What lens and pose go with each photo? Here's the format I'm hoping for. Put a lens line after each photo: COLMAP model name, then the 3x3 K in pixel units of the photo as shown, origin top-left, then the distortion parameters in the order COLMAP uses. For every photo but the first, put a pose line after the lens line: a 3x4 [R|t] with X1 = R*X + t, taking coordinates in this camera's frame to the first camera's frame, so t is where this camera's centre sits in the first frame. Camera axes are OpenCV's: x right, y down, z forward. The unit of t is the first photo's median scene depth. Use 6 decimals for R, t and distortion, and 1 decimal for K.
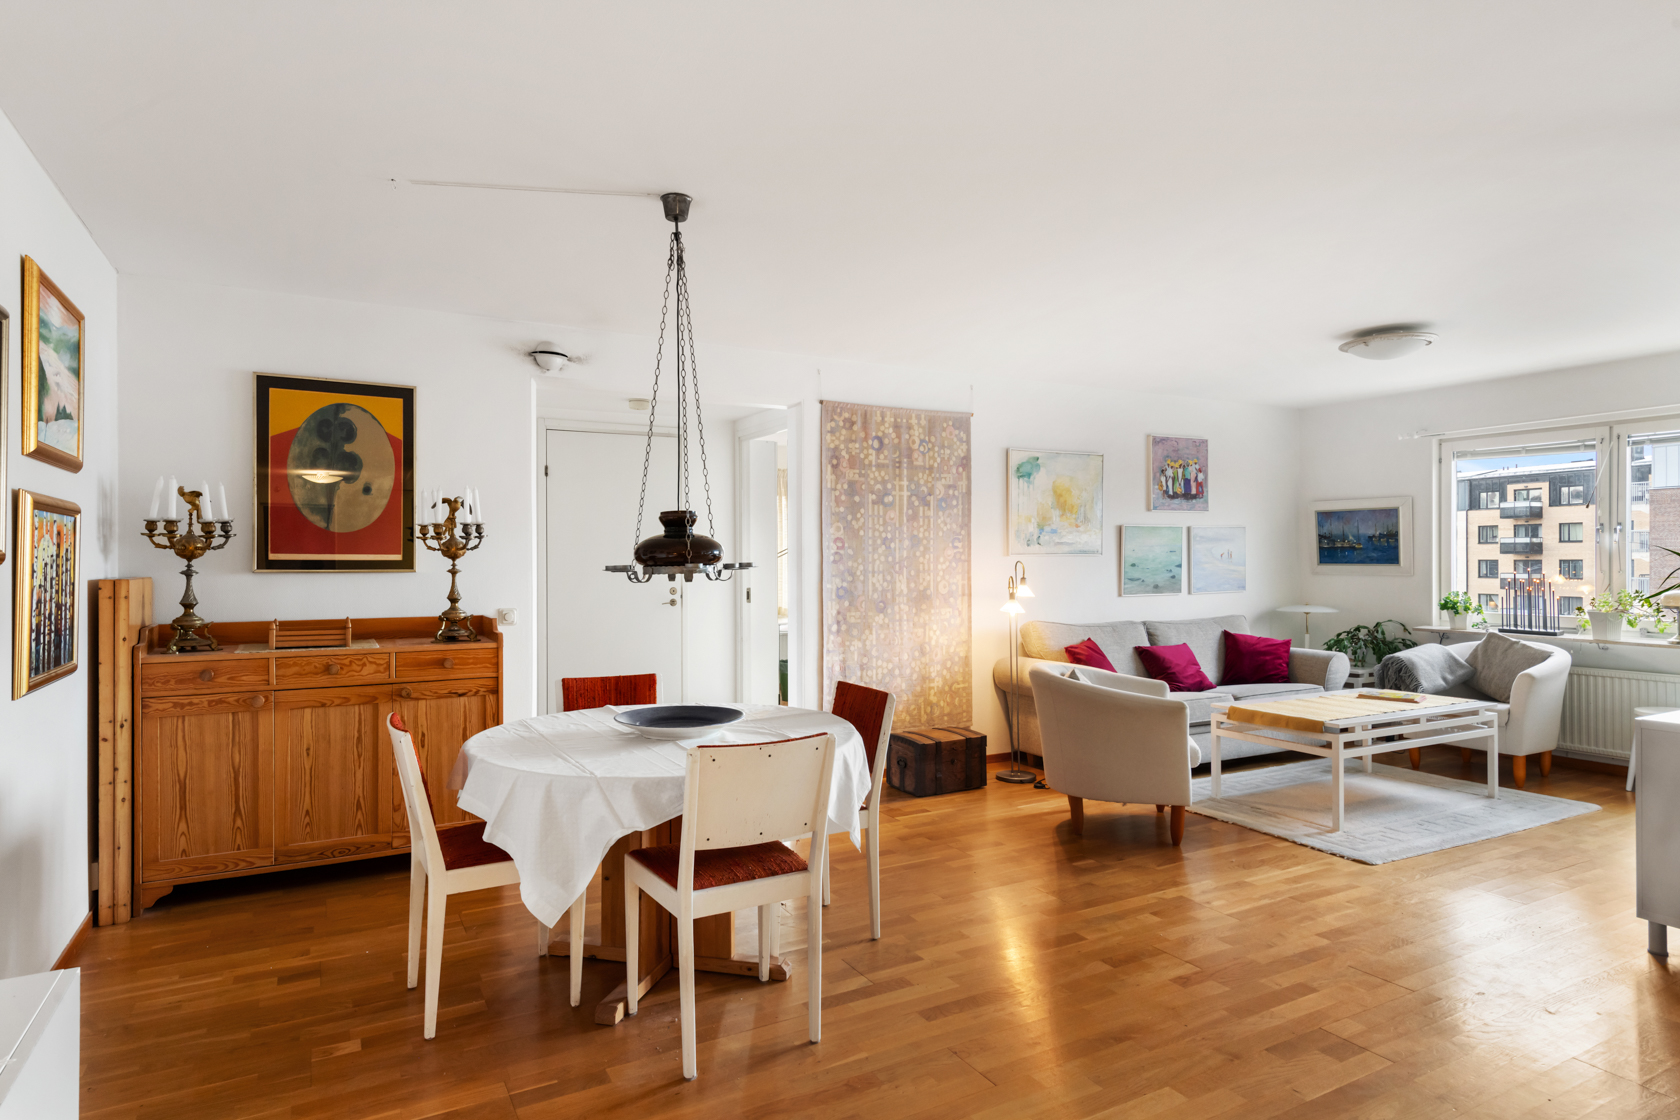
lens RADIAL K [[942.3, 0, 833.8], [0, 942.3, 557.7], [0, 0, 1]] dist [0.013790, -0.001785]
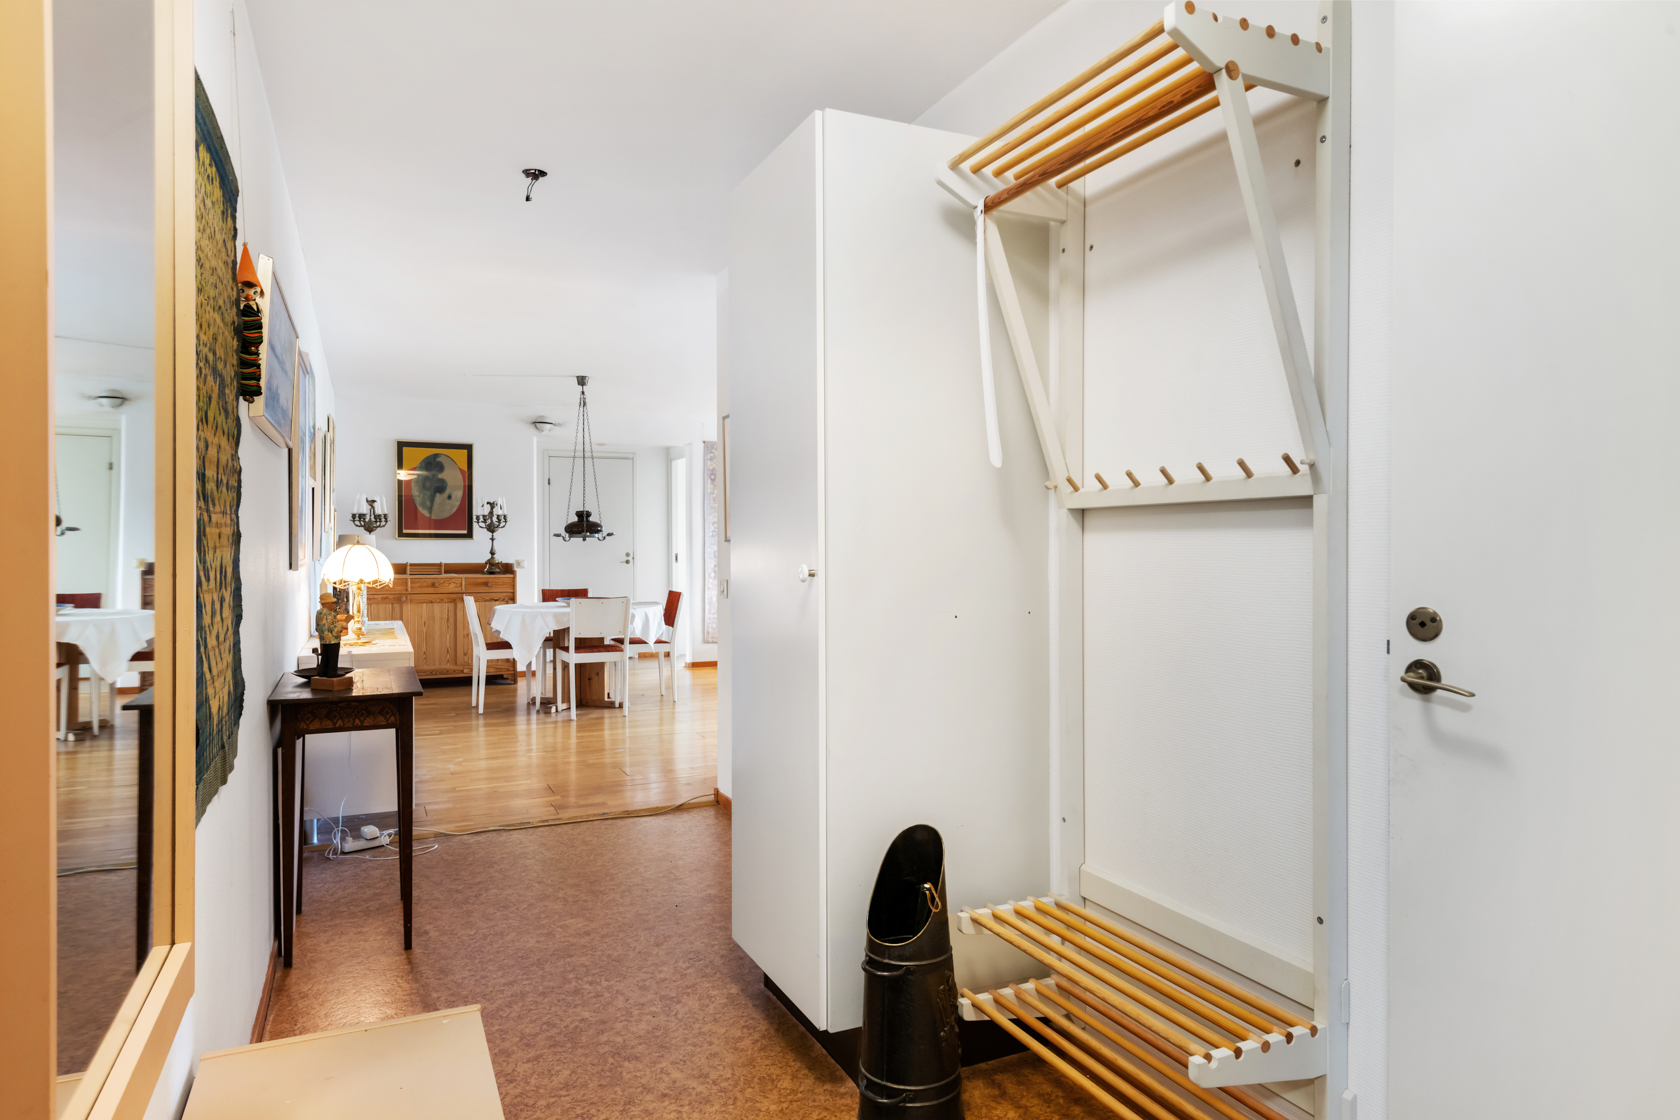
lens RADIAL K [[1033.9, 0, 843.6], [0, 1033.9, 555.1], [0, 0, 1]] dist [0.001804, 0.000367]
pose [[0.997578, 0.002222, -0.069526, 0.515547], [-0.001372, 0.999924, 0.012262, 0.022175], [0.069548, -0.012137, 0.997505, -1.187552]]
